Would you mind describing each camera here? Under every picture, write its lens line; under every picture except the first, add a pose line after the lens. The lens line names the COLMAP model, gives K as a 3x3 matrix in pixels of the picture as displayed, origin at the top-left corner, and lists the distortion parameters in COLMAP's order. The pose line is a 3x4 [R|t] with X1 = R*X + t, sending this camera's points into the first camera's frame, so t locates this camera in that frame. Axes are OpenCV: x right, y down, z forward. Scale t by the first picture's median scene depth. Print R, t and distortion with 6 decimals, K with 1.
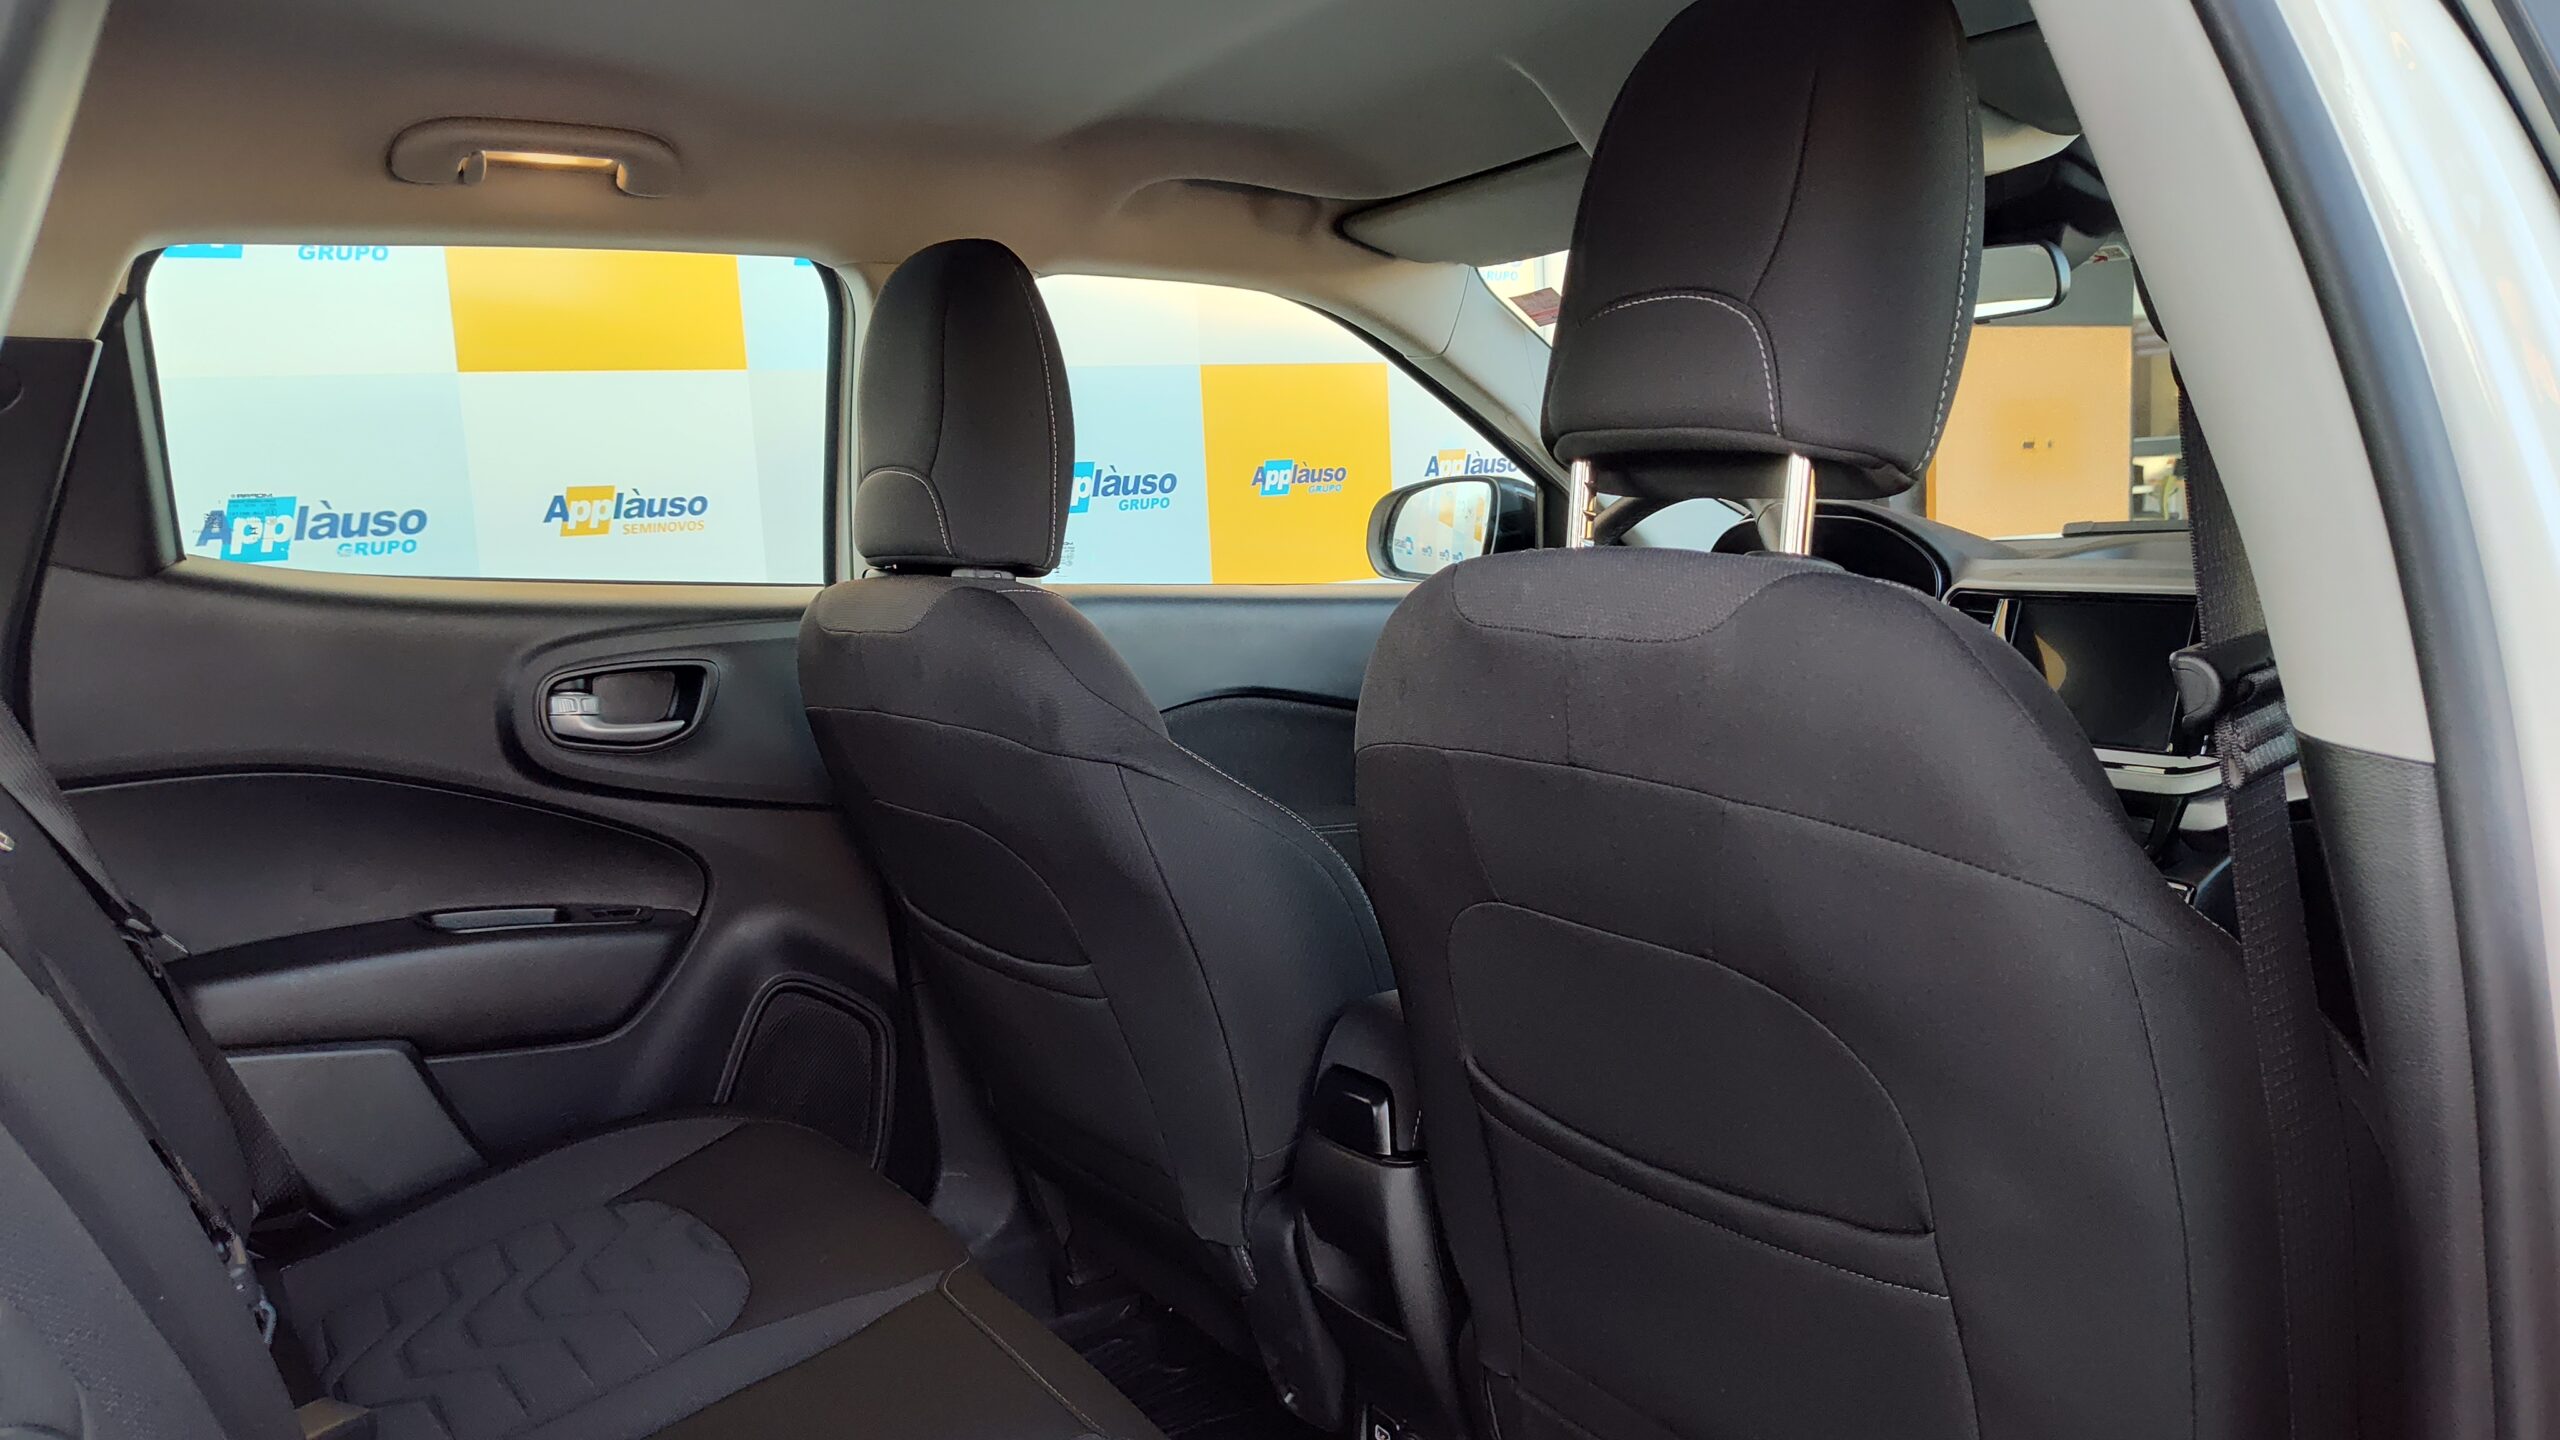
lens RADIAL K [[1738.9, 0, 1284.6], [0, 1738.9, 718.4], [0, 0, 1]] dist [0.032762, -0.035848]
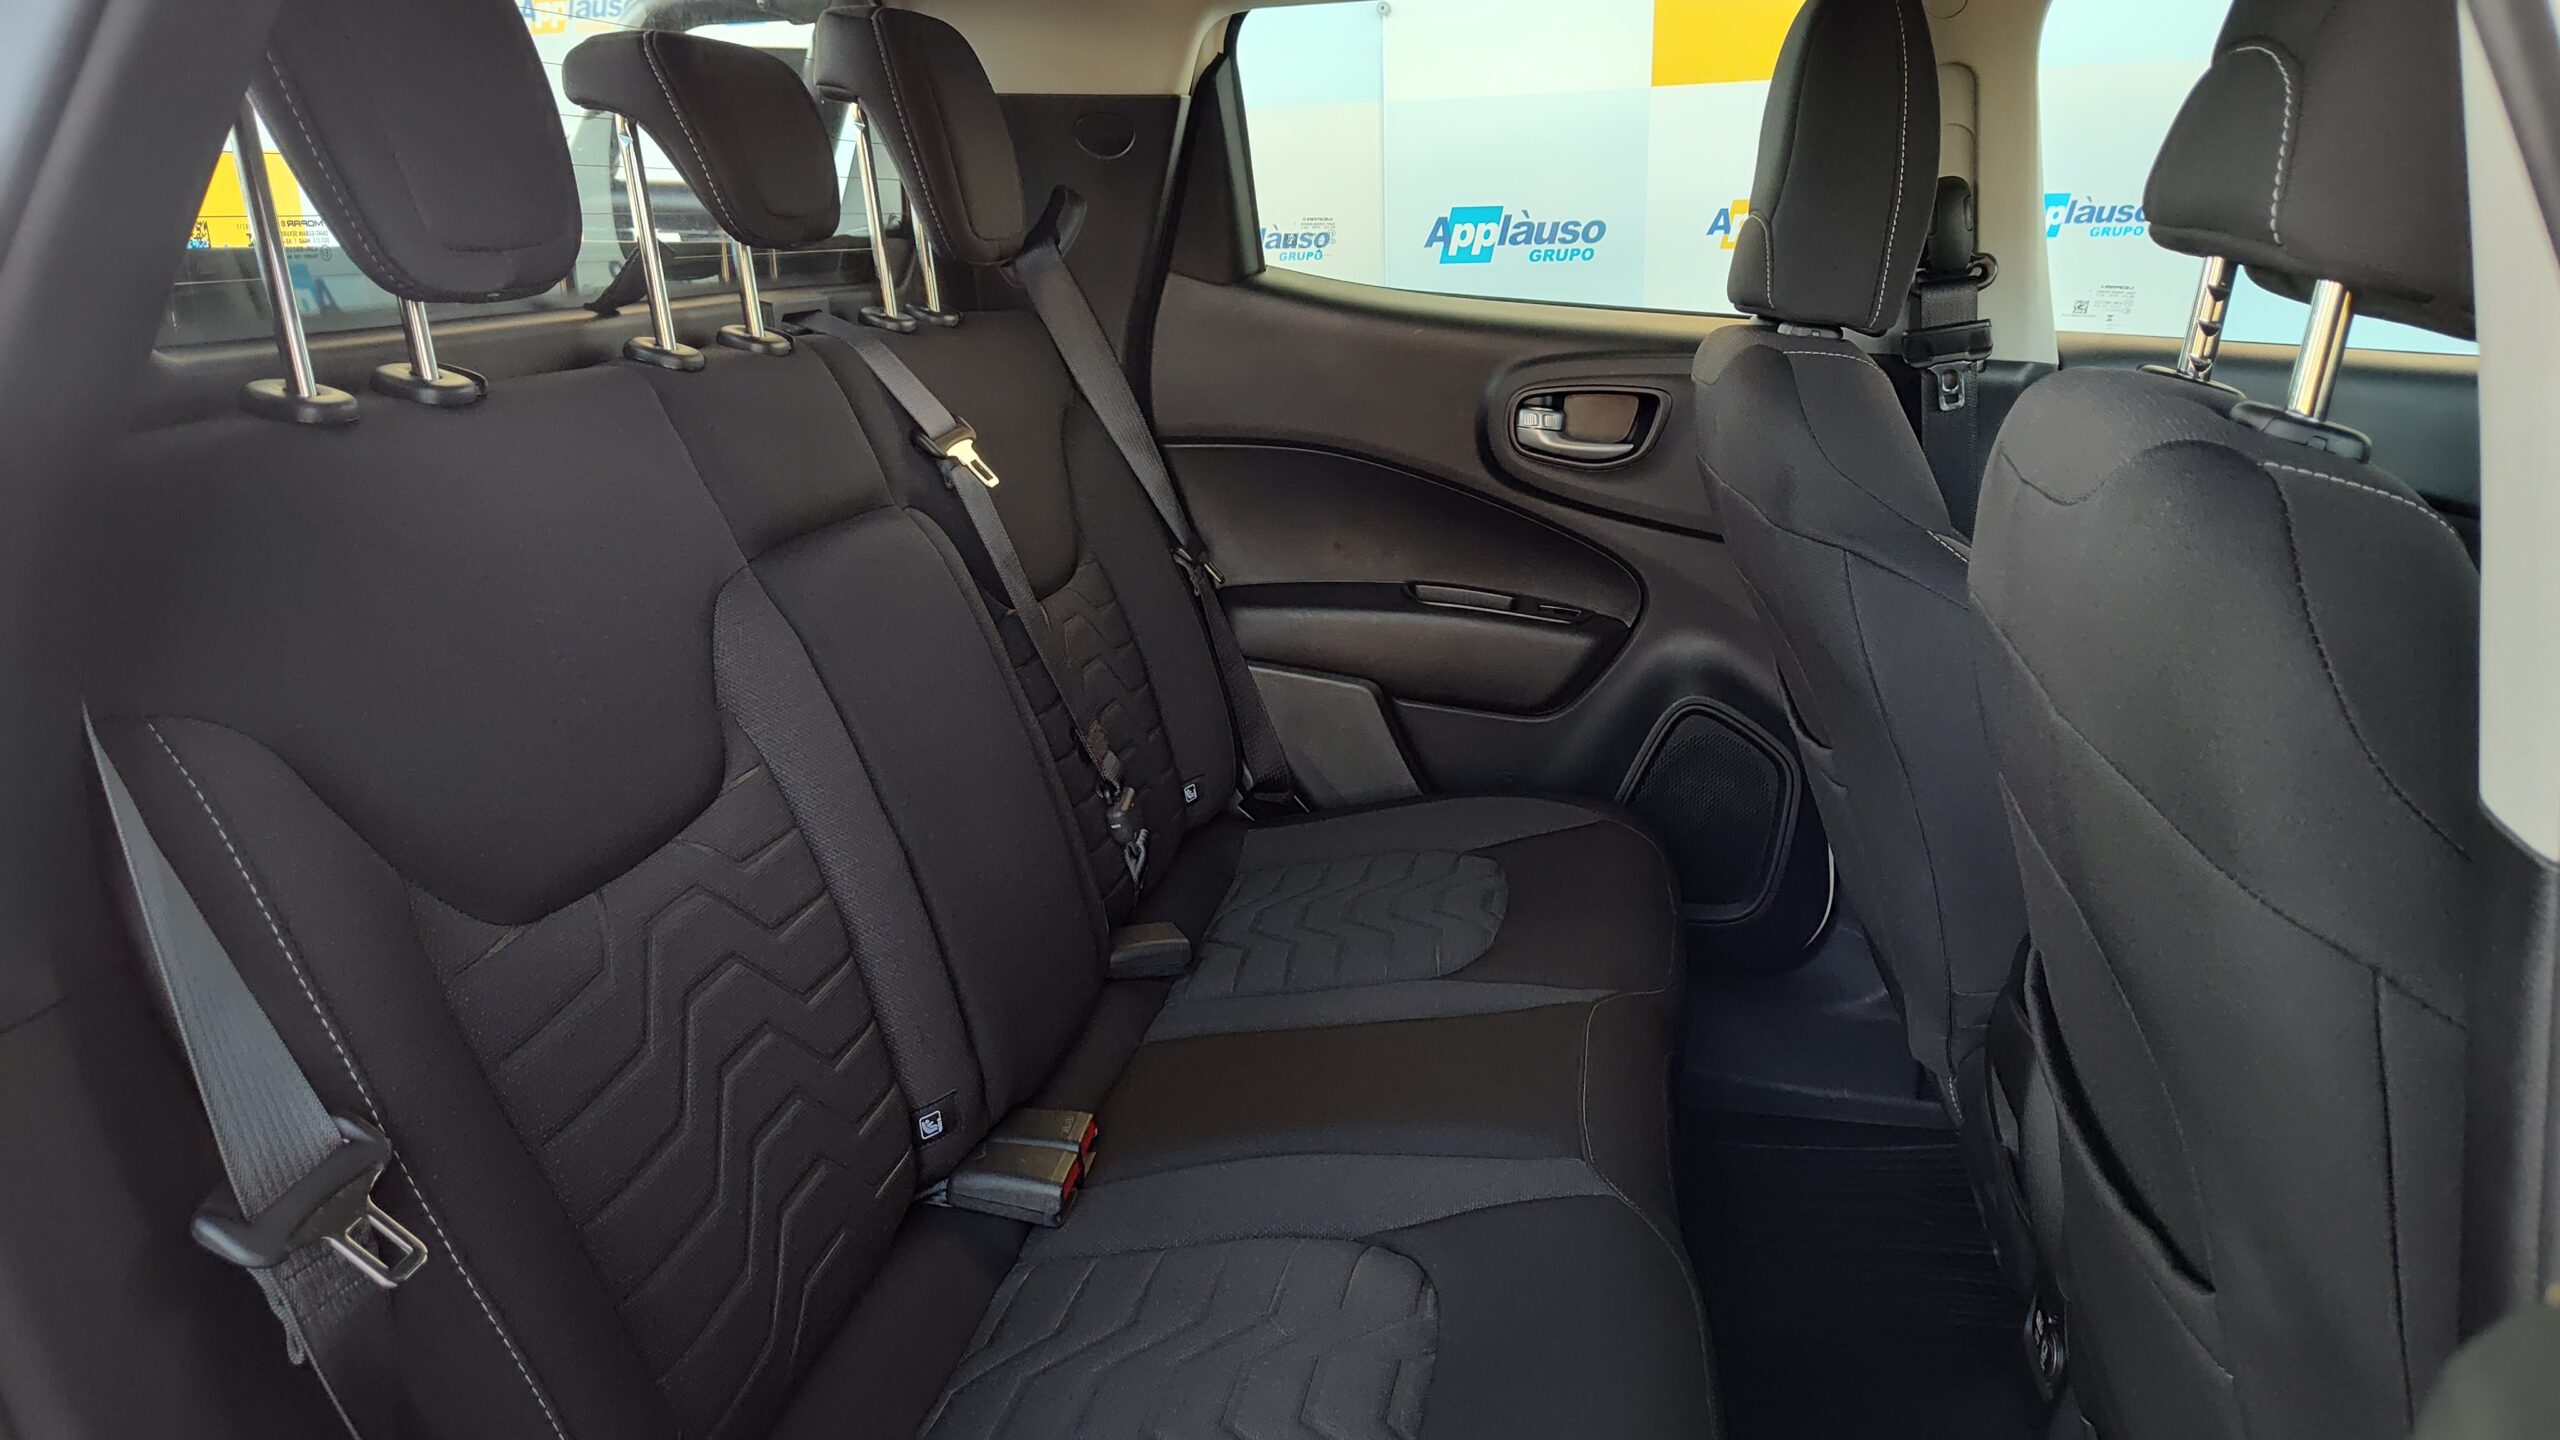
lens RADIAL K [[1738.9, 0, 1288.0], [0, 1738.9, 715.3], [0, 0, 1]] dist [0.032762, -0.035848]
pose [[0.715496, 0.221224, -0.662665, 0.254473], [-0.106767, 0.972022, 0.209221, -0.039471], [0.690410, -0.078946, 0.719097, 0.078181]]
